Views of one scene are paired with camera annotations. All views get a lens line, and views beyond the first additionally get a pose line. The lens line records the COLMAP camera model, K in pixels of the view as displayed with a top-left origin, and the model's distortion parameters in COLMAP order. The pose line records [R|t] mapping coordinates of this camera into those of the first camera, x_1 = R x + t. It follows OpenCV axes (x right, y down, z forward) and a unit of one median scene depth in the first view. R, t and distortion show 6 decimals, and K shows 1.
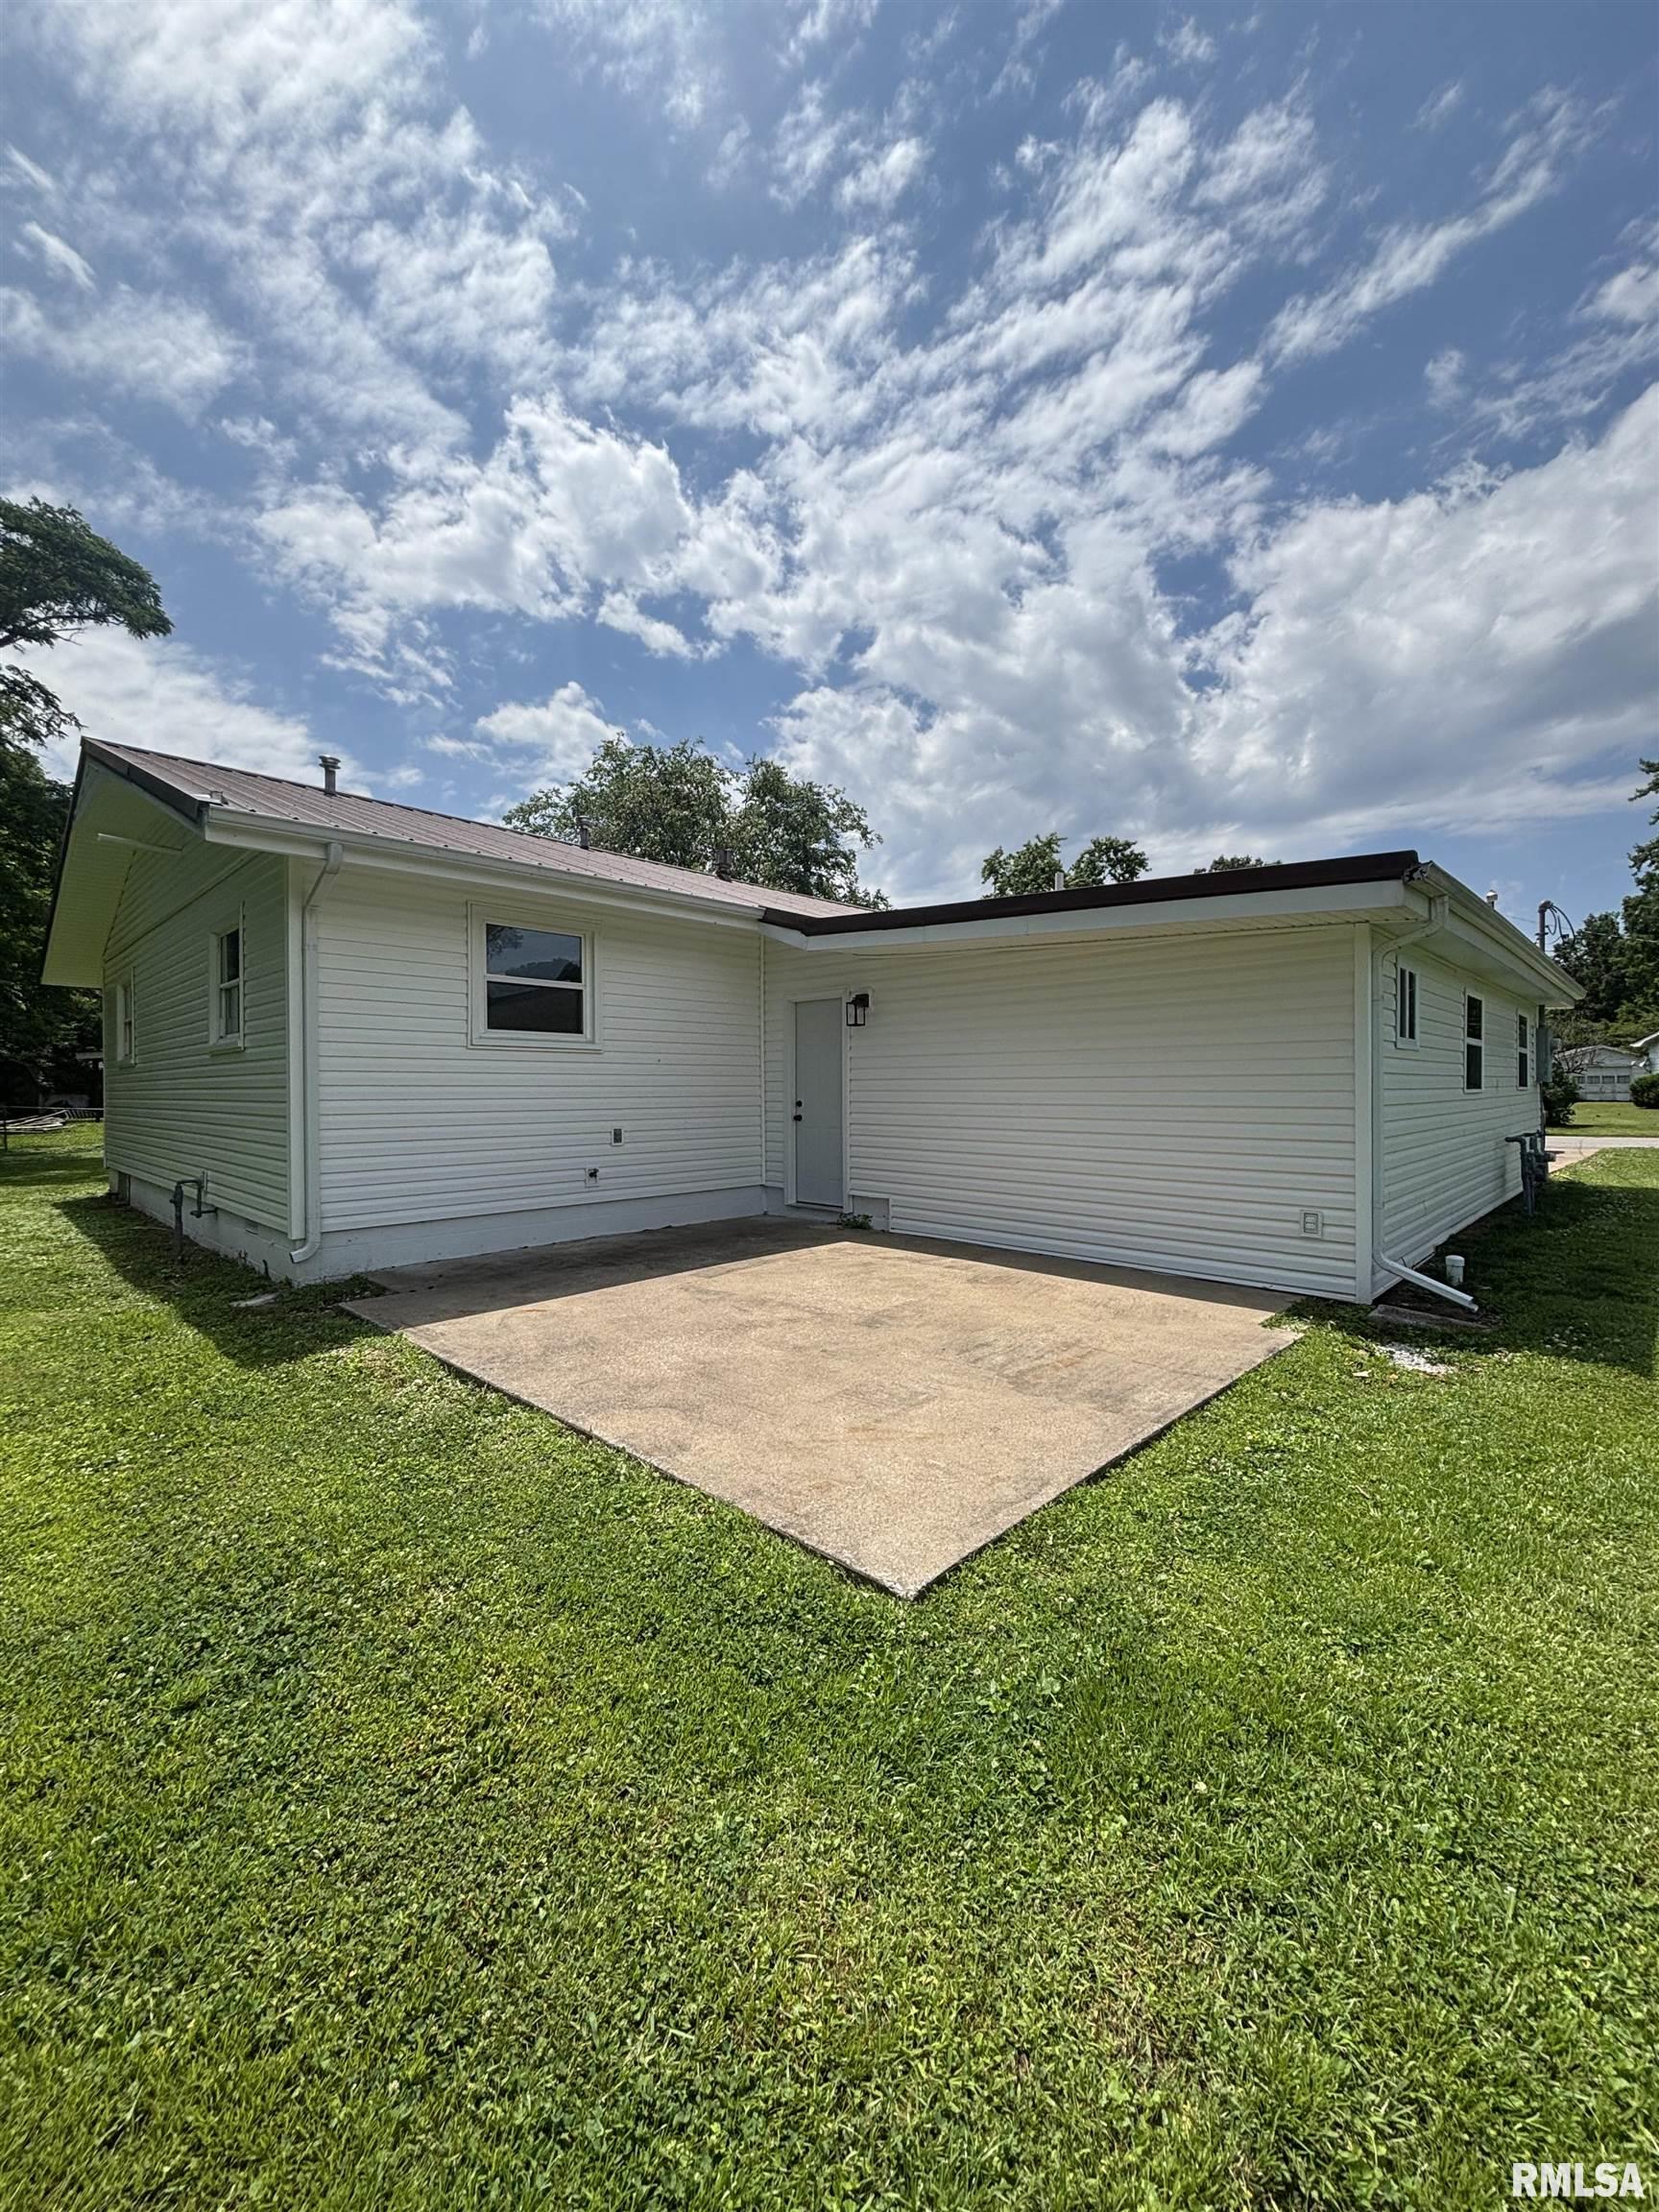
lens RADIAL K [[890.2, 0, 831.6], [0, 890.2, 1102.4], [0, 0, 1]] dist [-0.001798, 0.000059]
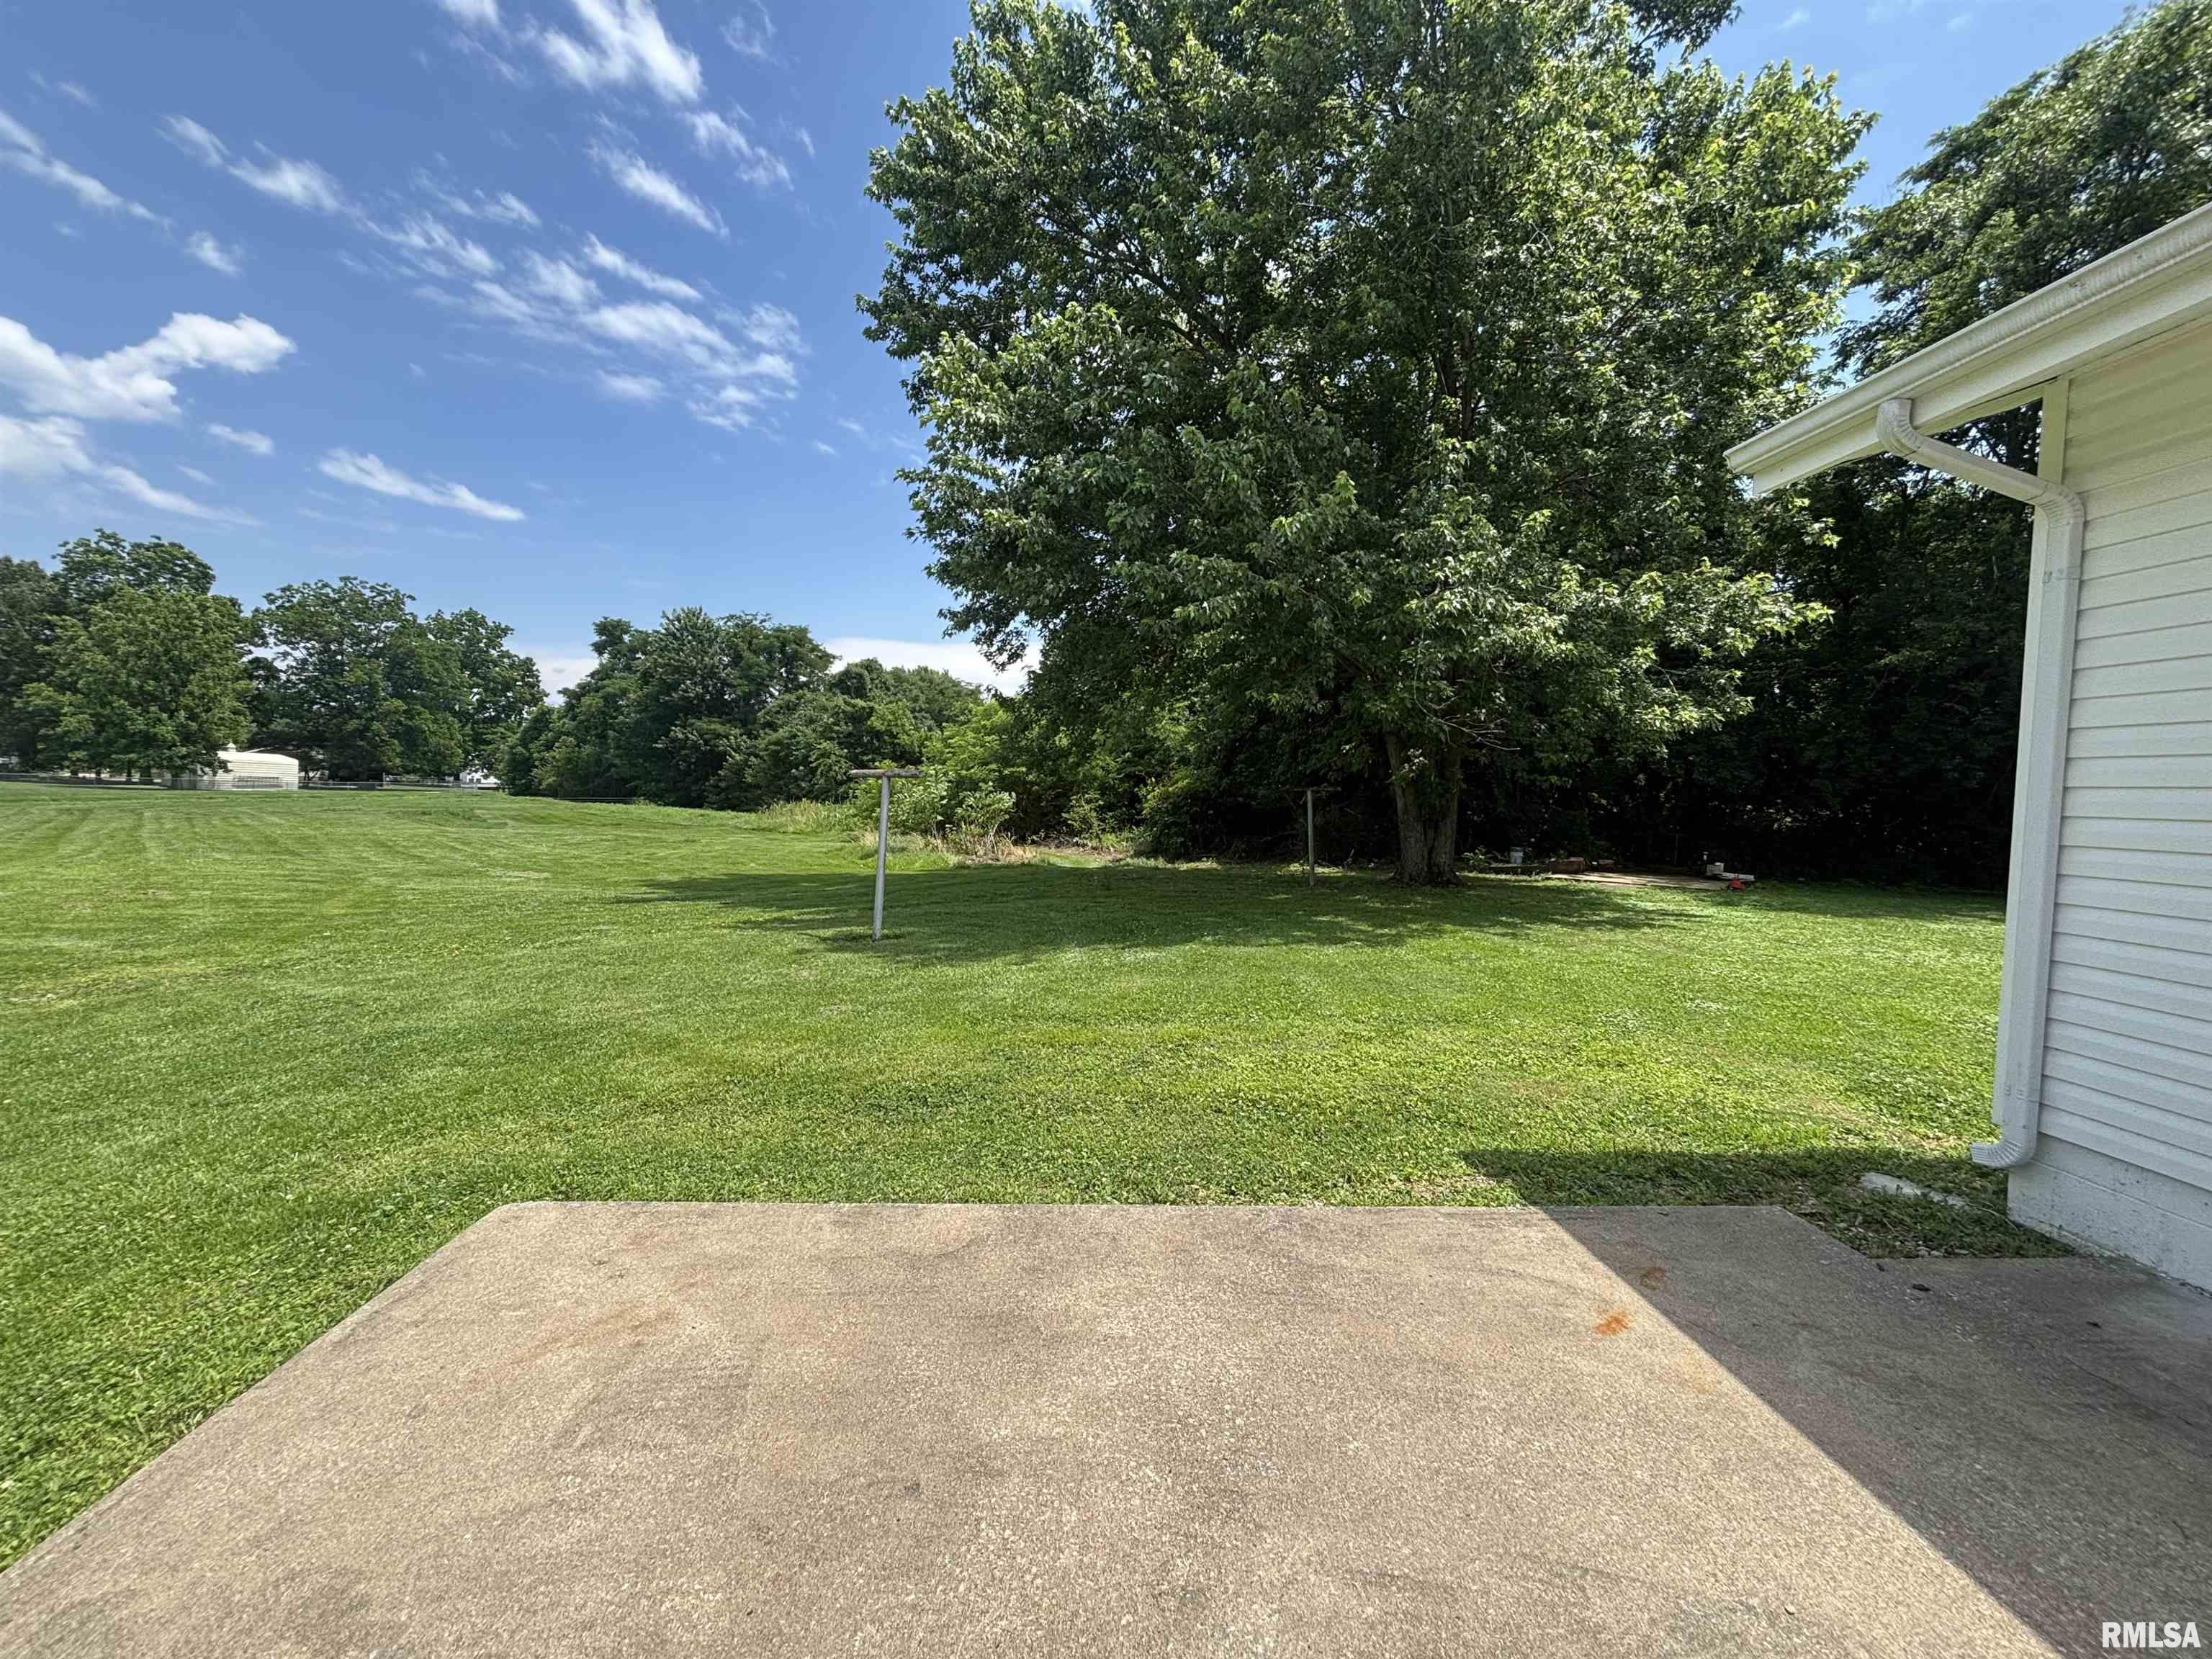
lens RADIAL K [[890.2, 0, 1105.3], [0, 890.2, 829.7], [0, 0, 1]] dist [-0.001798, 0.000059]
pose [[-0.676713, 0.028394, -0.735699, 0.302205], [-0.024596, 0.997826, 0.061135, -0.082913], [0.735836, 0.059466, -0.674544, 1.706531]]
